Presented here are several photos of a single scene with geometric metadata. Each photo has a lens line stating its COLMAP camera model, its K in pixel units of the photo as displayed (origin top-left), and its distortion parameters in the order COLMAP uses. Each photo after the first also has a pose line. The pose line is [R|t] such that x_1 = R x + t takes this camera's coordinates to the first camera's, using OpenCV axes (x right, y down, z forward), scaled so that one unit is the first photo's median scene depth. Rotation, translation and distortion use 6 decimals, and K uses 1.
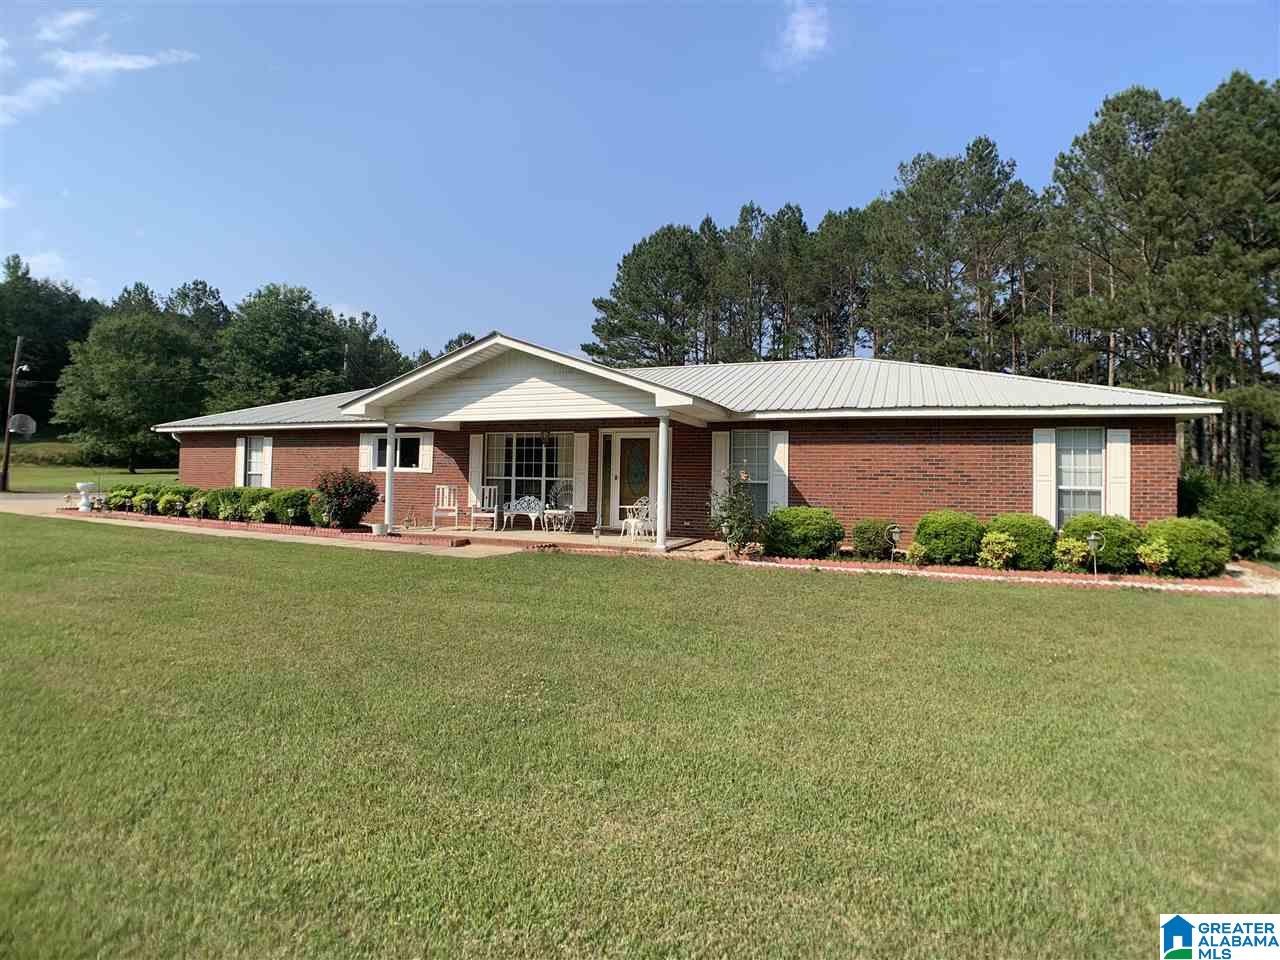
lens RADIAL K [[689.6, 0, 669.0], [0, 689.6, 470.3], [0, 0, 1]] dist [-0.094791, 0.021354]
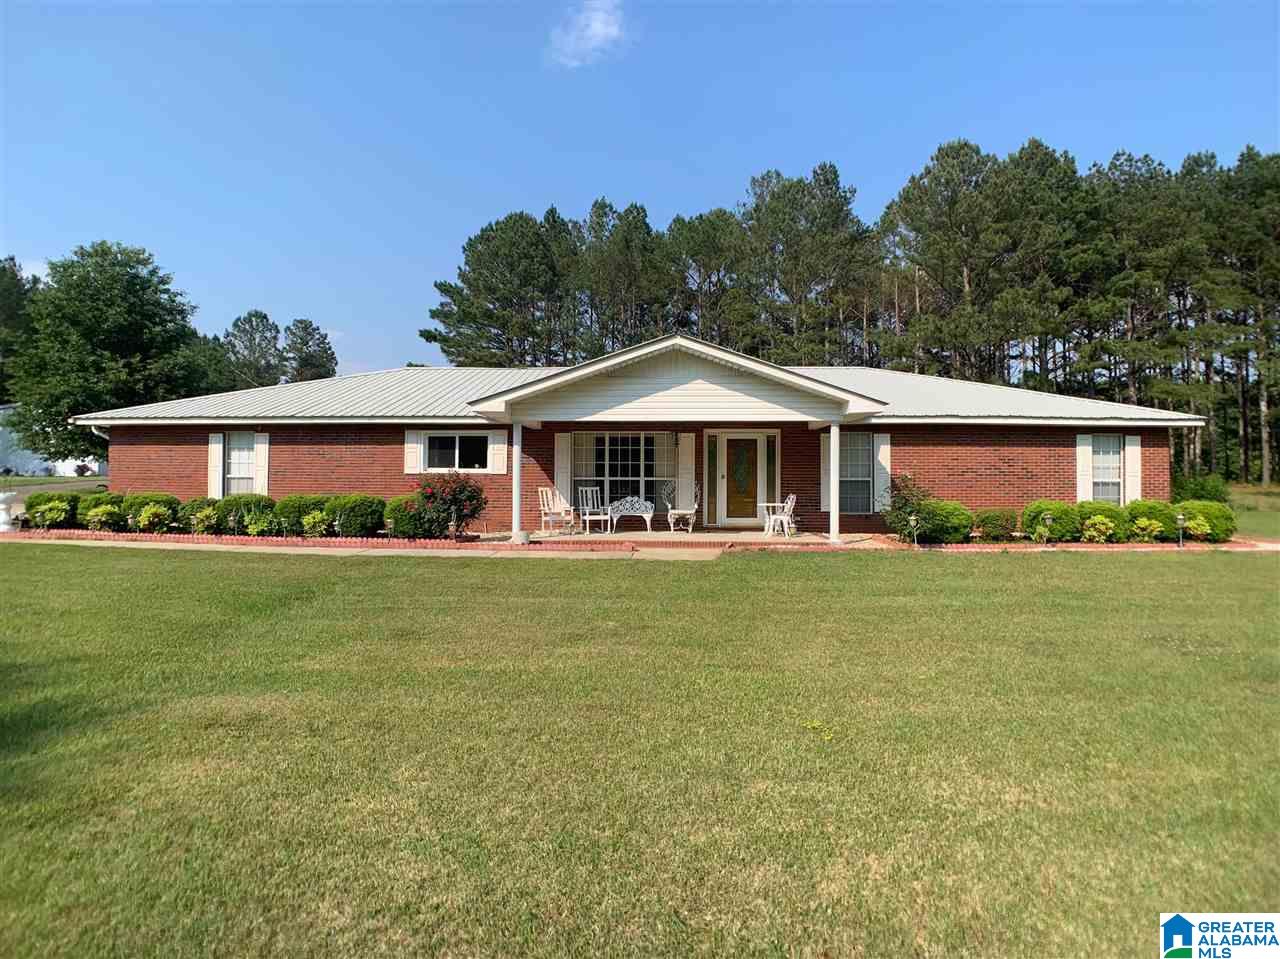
lens RADIAL K [[689.6, 0, 669.0], [0, 689.6, 469.8], [0, 0, 1]] dist [-0.094791, 0.021354]
pose [[0.940807, -0.011695, 0.338741, -0.413892], [0.007371, 0.999874, 0.014050, -0.012148], [-0.338862, -0.010721, 0.940775, 0.040353]]
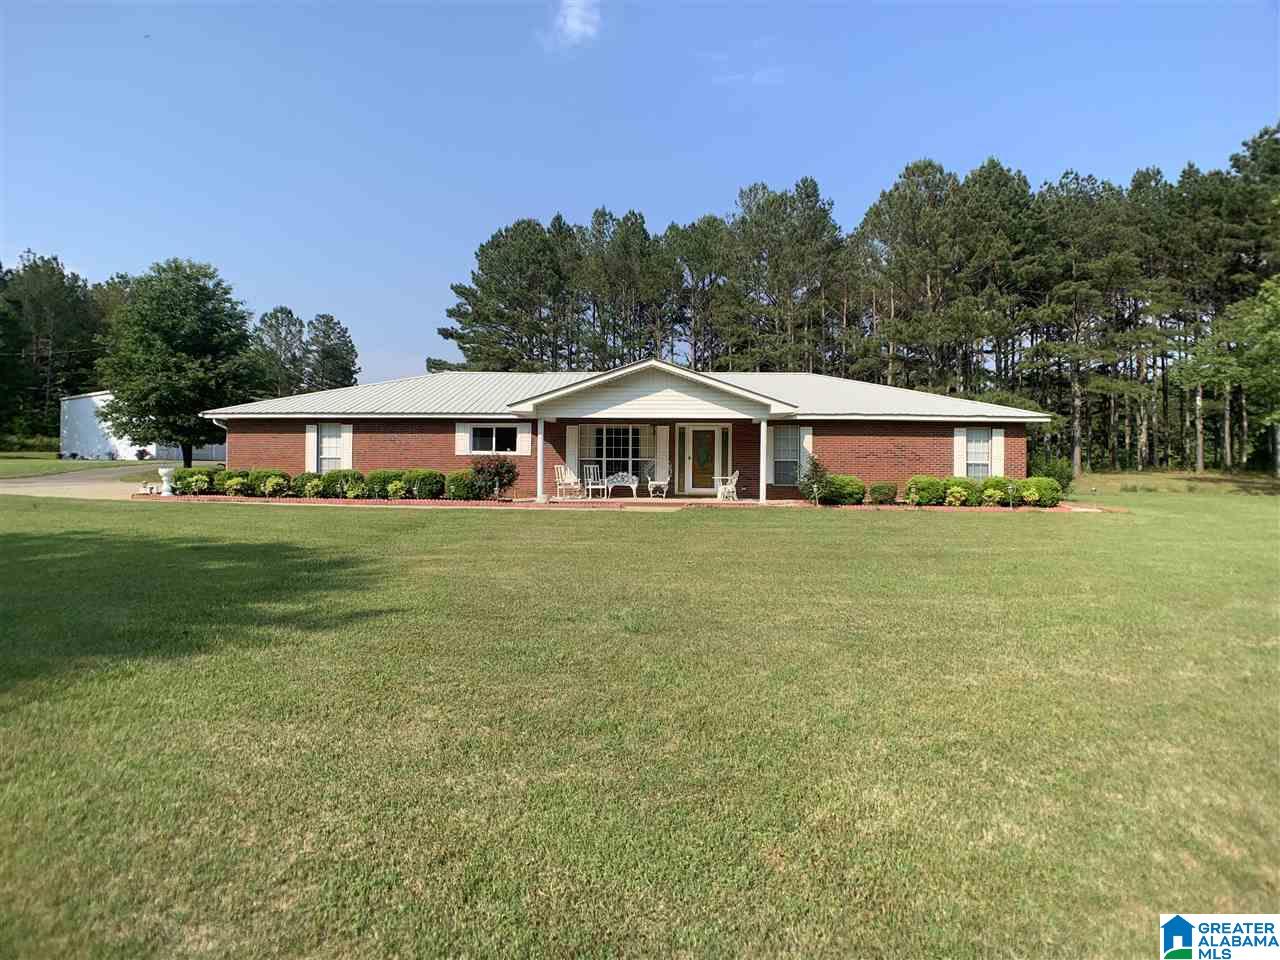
lens RADIAL K [[681.9, 0, 671.4], [0, 681.9, 475.2], [0, 0, 1]] dist [-0.083854, 0.021246]
pose [[0.940835, -0.017573, 0.338410, -0.480815], [0.003916, 0.999152, 0.040997, -0.009459], [-0.338843, -0.037246, 0.940105, -0.251912]]
